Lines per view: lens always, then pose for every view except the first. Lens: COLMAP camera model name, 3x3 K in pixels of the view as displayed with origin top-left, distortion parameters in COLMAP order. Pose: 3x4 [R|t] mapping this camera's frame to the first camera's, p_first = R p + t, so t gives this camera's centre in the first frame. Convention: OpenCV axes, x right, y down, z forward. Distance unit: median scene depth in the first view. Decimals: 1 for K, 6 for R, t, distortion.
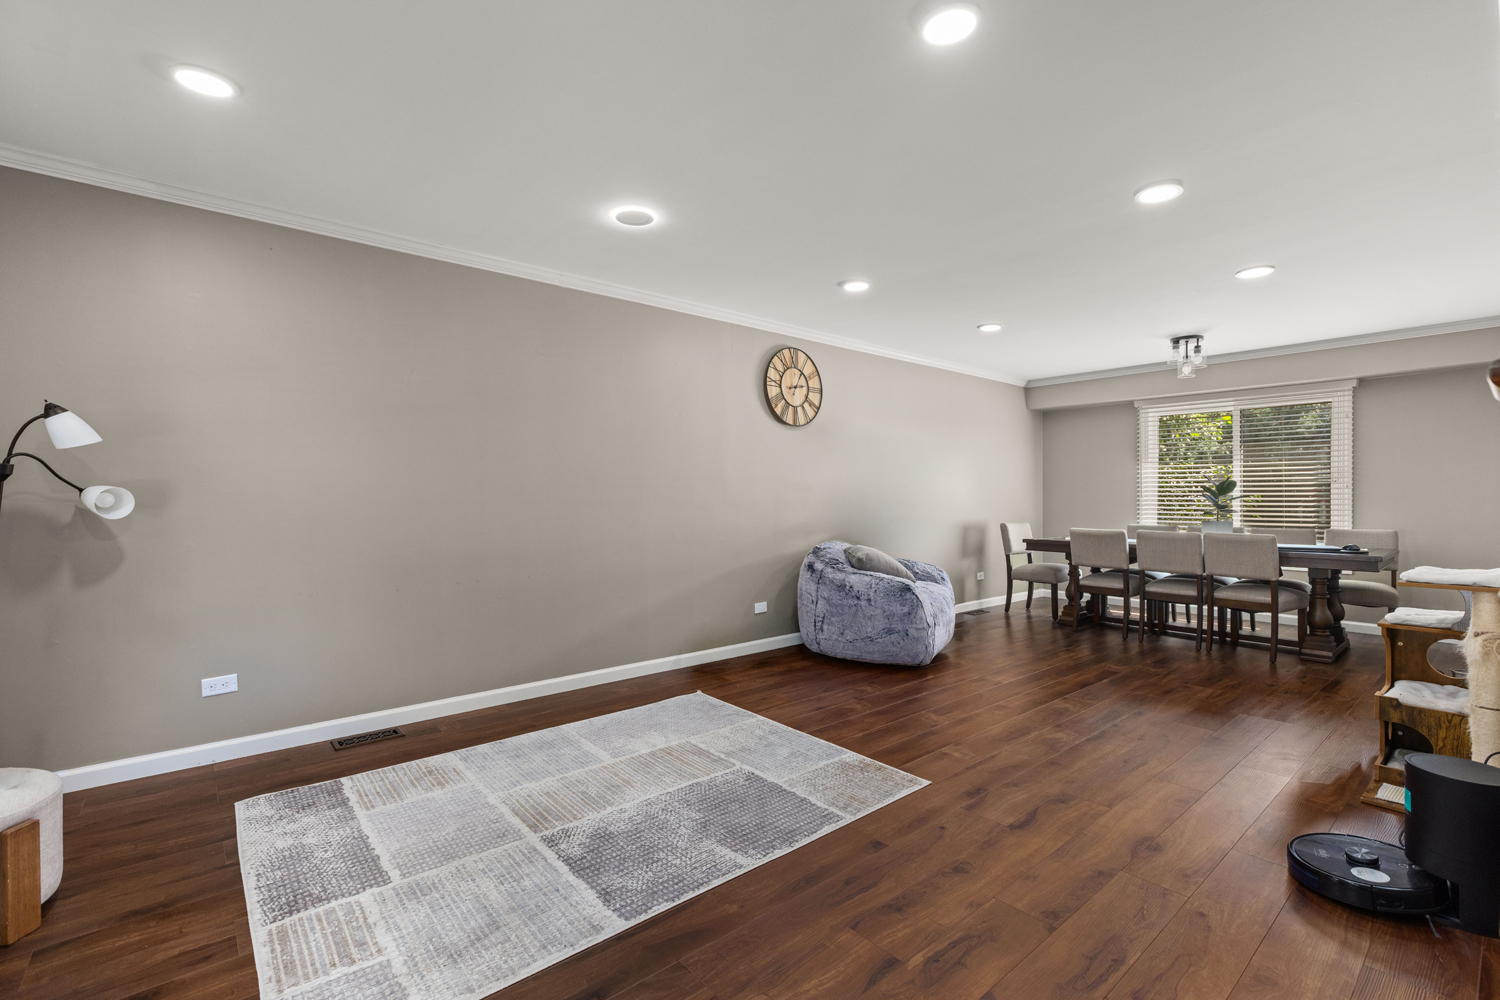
lens RADIAL K [[668.4, 0, 745.7], [0, 668.4, 498.2], [0, 0, 1]] dist [-0.000517, 0.001608]
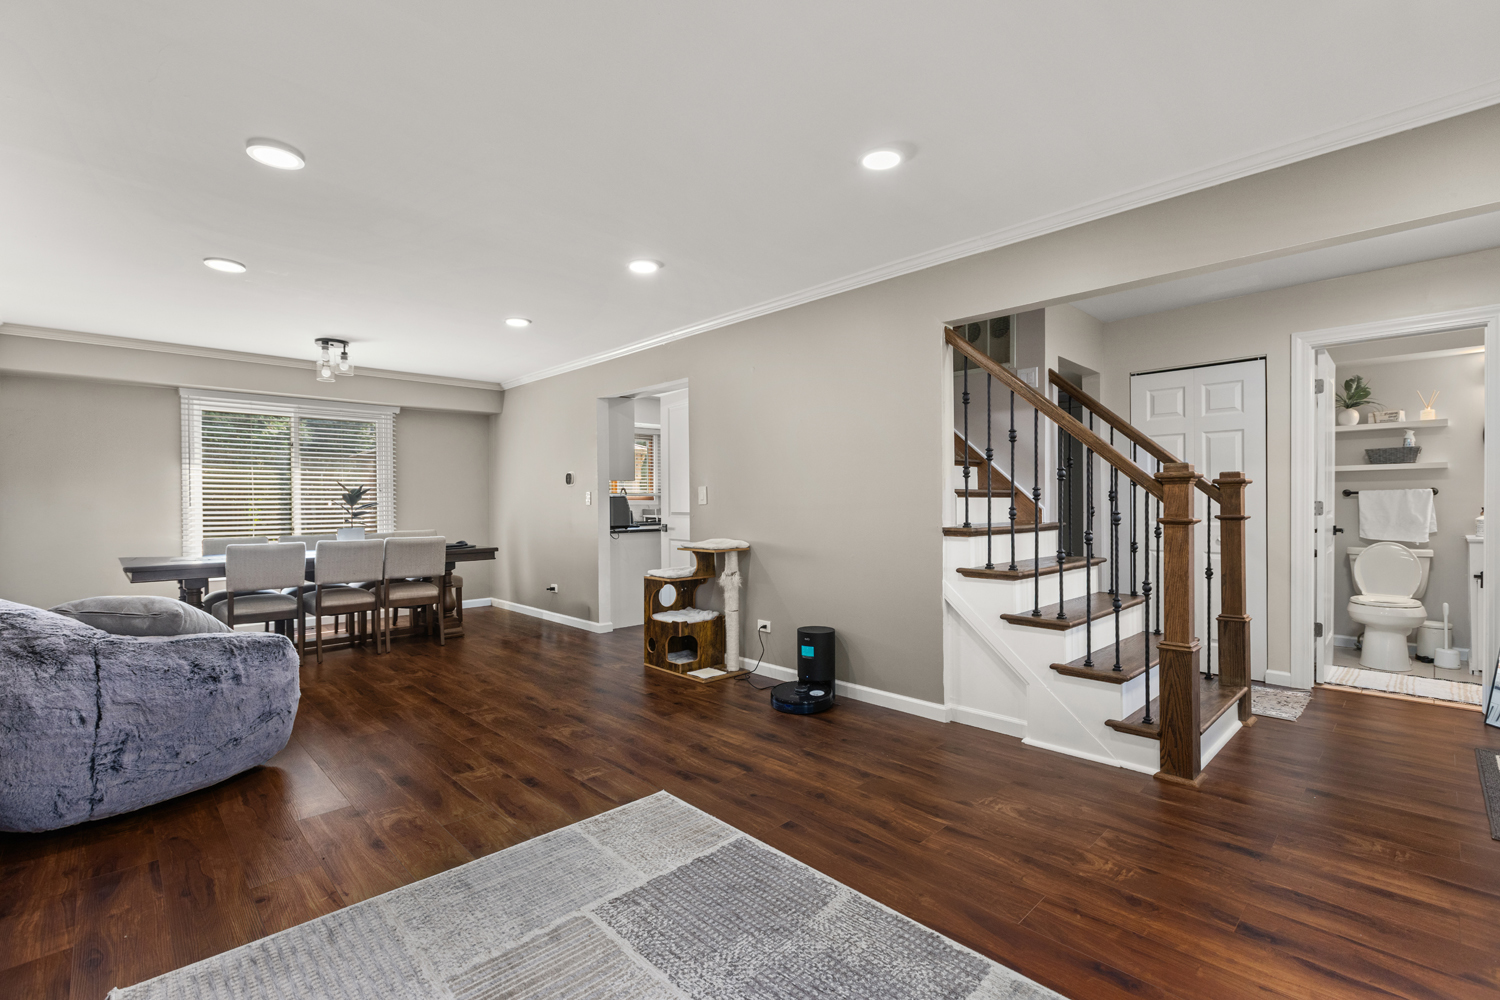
lens RADIAL K [[668.4, 0, 750.4], [0, 668.4, 507.2], [0, 0, 1]] dist [-0.000517, 0.001608]
pose [[-0.077235, -0.005322, 0.996999, -0.525305], [0.005555, 0.999968, 0.005769, -0.000179], [-0.996997, 0.005984, -0.077203, 0.690821]]
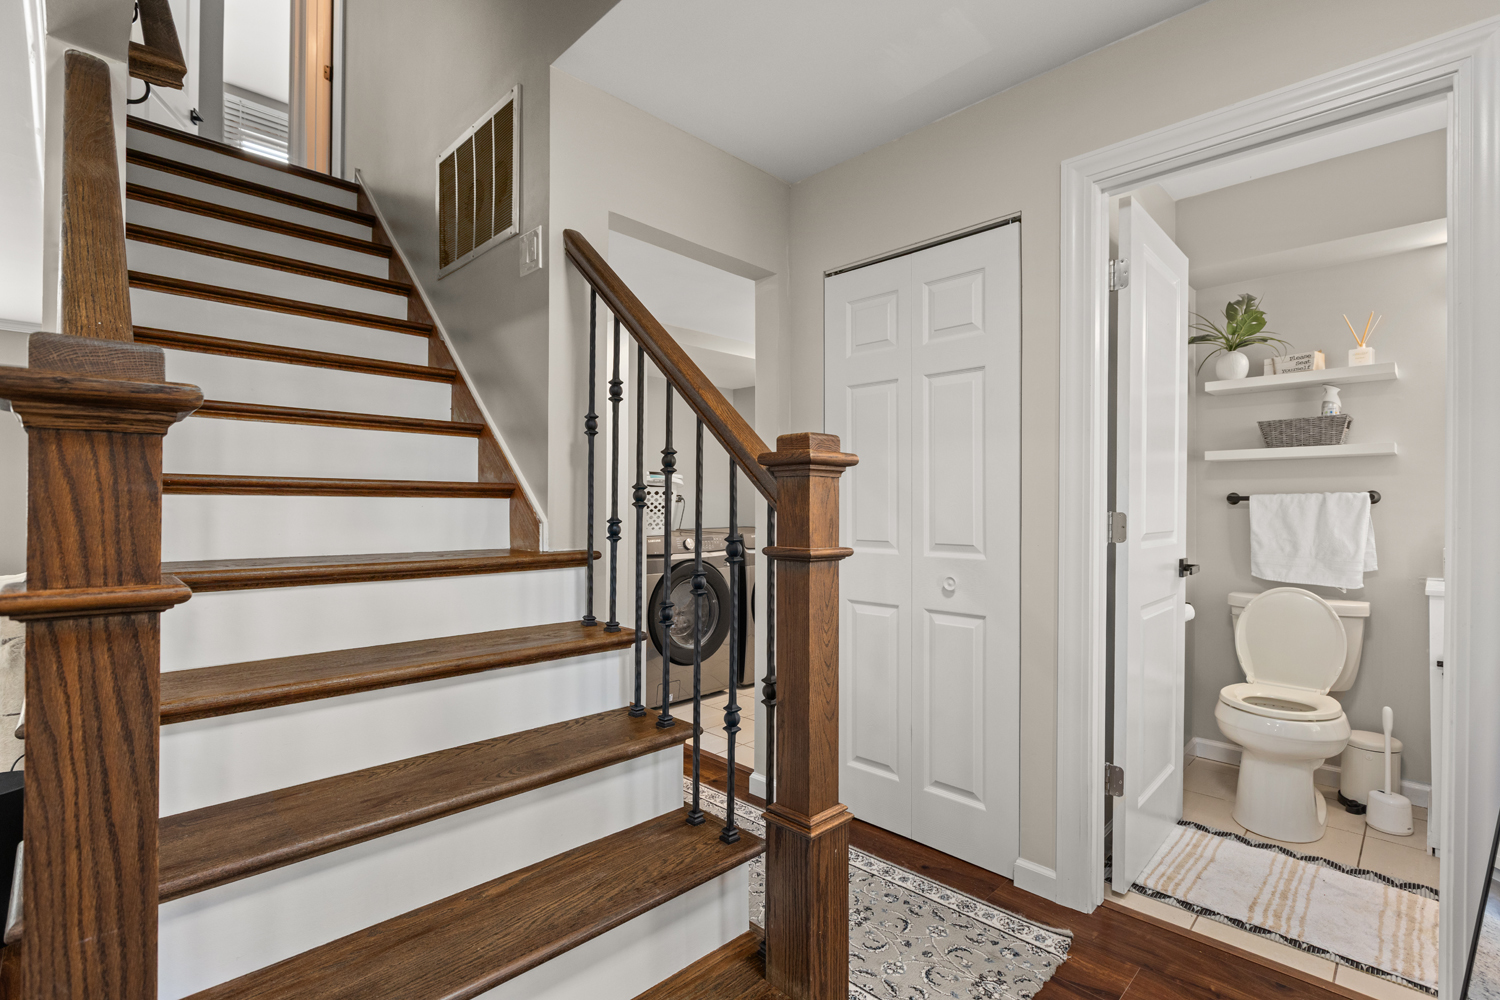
lens RADIAL K [[687.9, 0, 744.1], [0, 687.9, 502.6], [0, 0, 1]] dist [-0.013050, -0.001284]
pose [[-0.081199, 0.004828, 0.996686, -0.264299], [-0.006678, 0.999963, -0.005388, -0.000805], [-0.996676, -0.007093, -0.081164, 0.343873]]
